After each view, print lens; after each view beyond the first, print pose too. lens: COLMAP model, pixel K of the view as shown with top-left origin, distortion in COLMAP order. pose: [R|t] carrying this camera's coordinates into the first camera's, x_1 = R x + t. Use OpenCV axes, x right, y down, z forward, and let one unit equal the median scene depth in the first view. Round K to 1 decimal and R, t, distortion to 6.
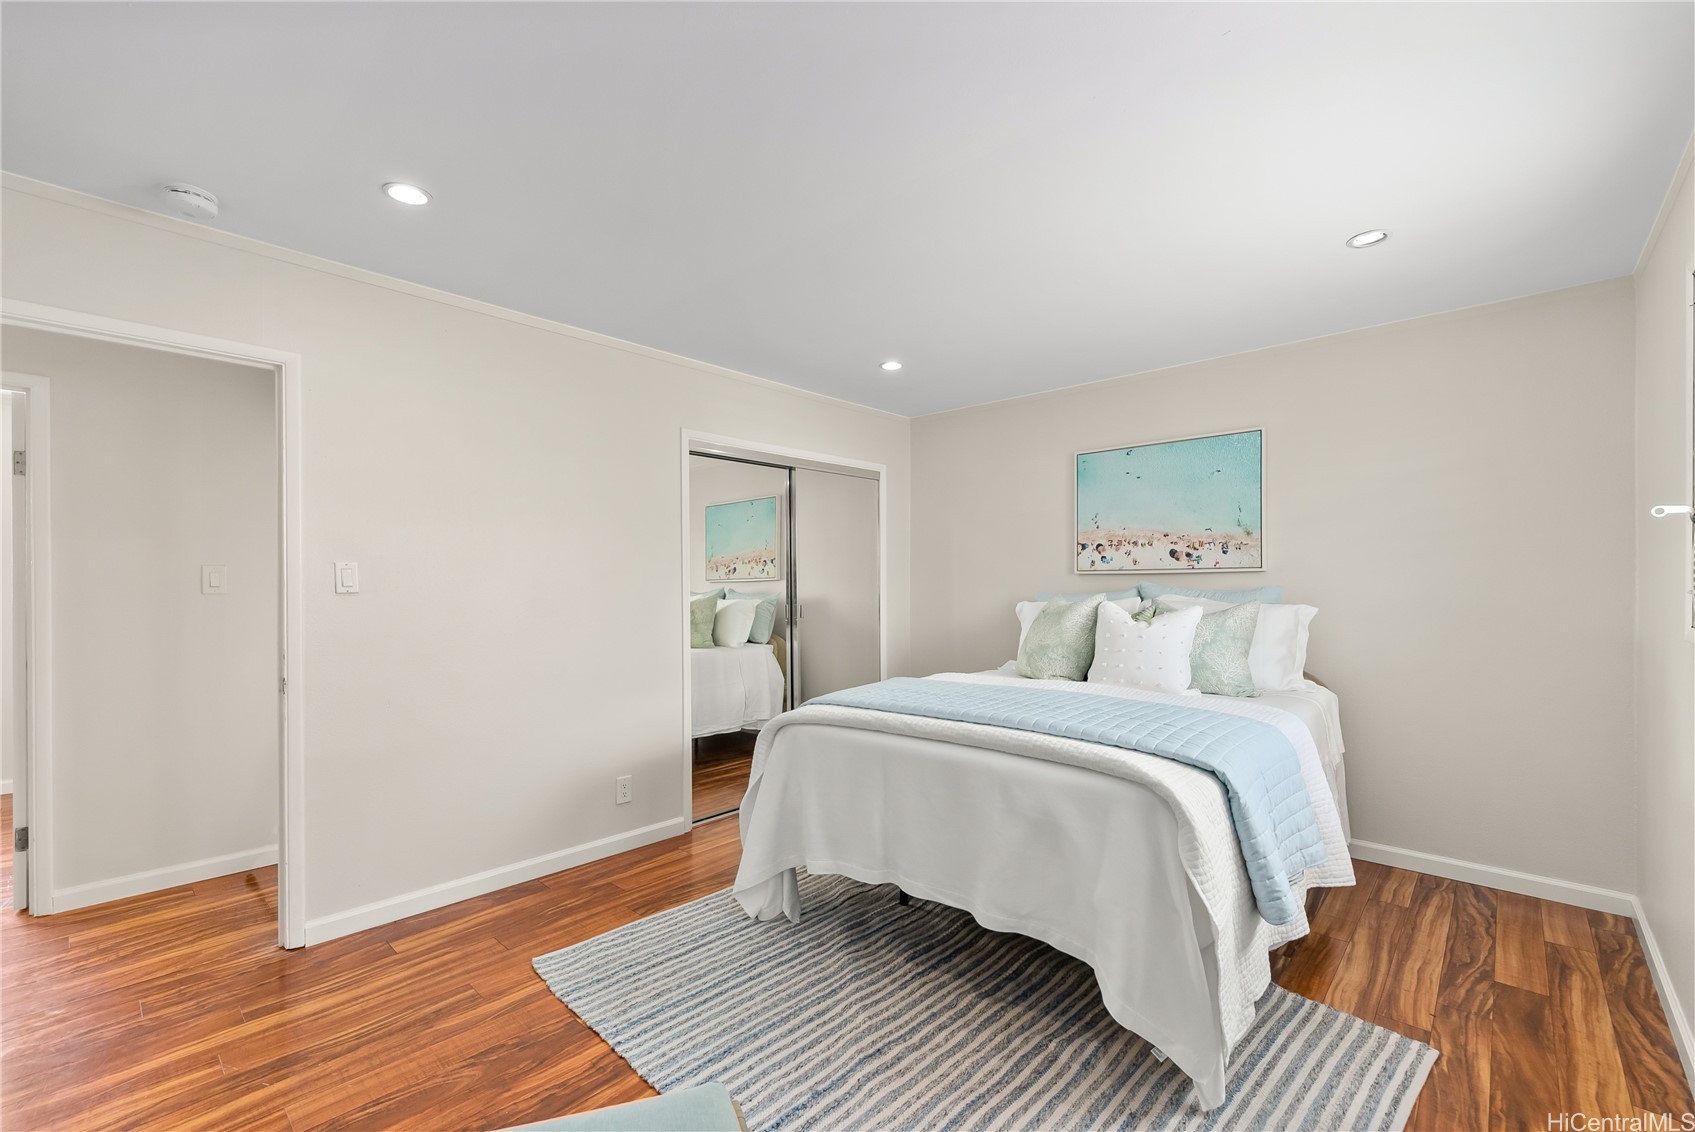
lens RADIAL K [[709.8, 0, 846.5], [0, 709.8, 579.0], [0, 0, 1]] dist [0.001195, -0.000687]
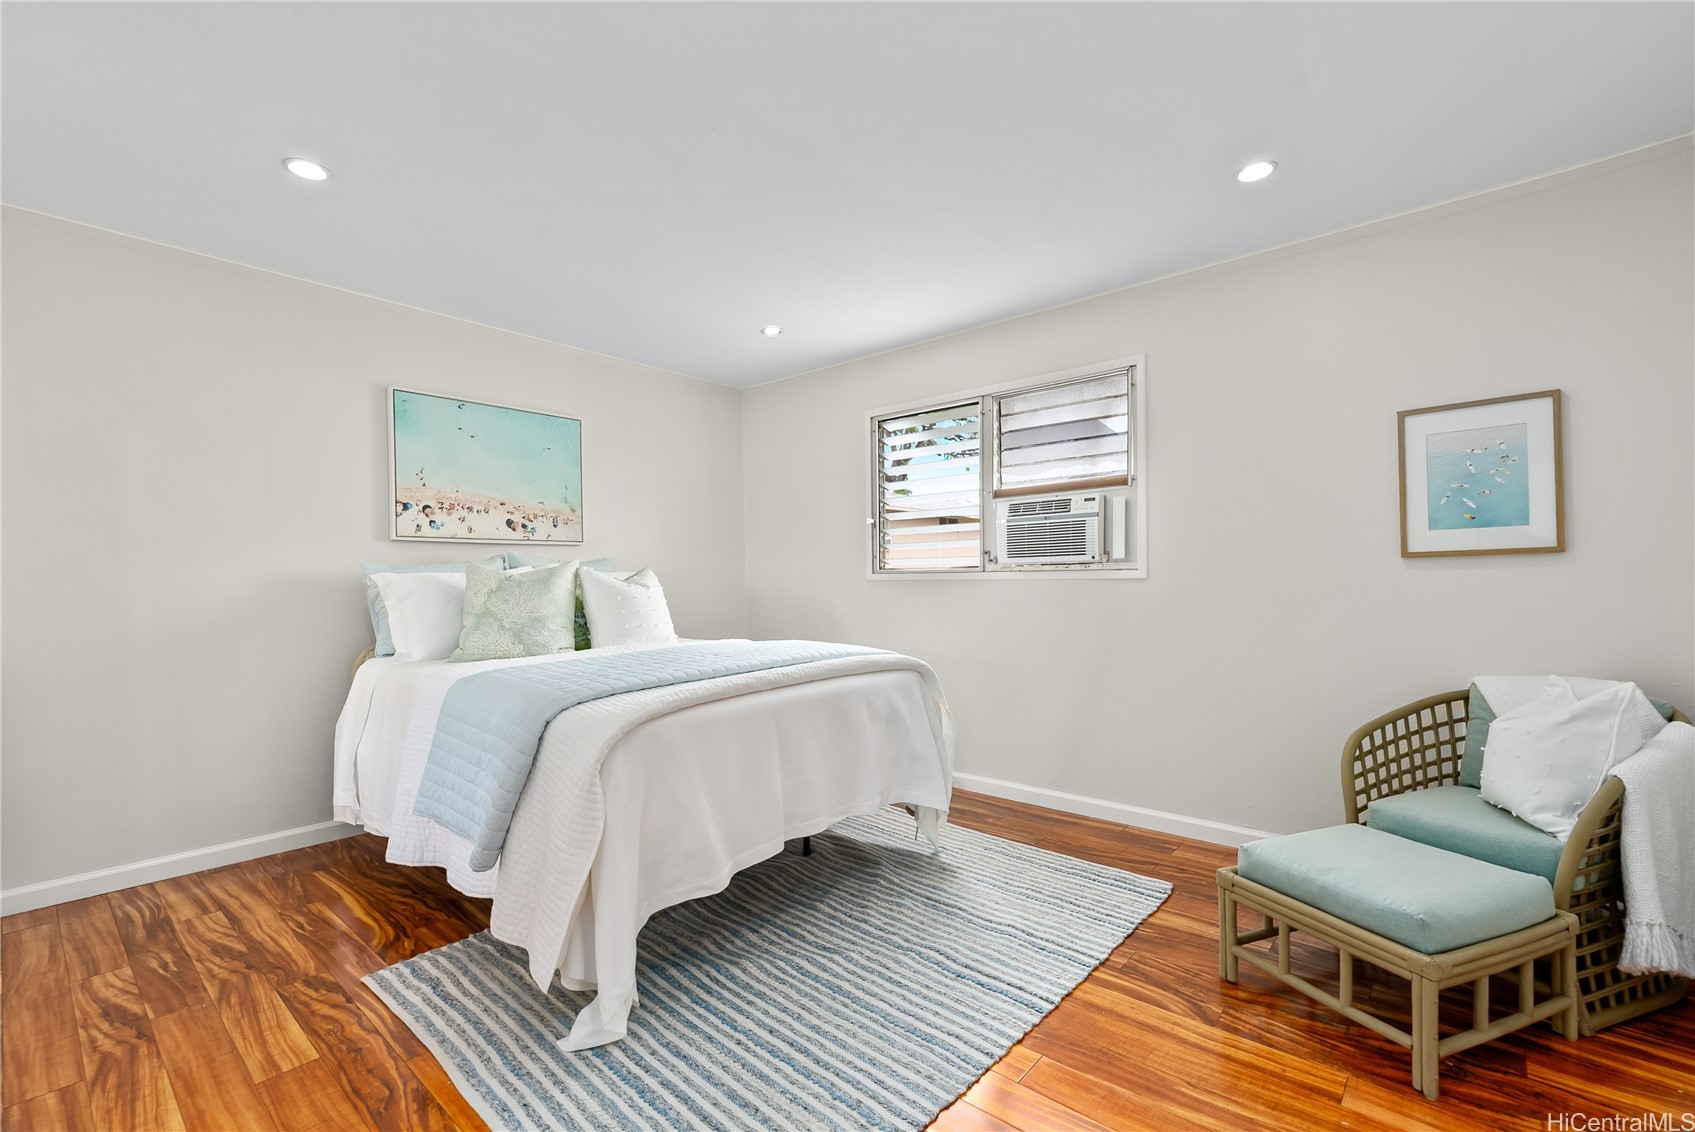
lens RADIAL K [[709.8, 0, 882.8], [0, 709.8, 576.3], [0, 0, 1]] dist [0.001195, -0.000687]
pose [[-0.036320, 0.003162, 0.999335, -0.530981], [0.005888, 0.999978, -0.002950, 0.042456], [-0.999323, 0.005777, -0.036338, 0.529355]]
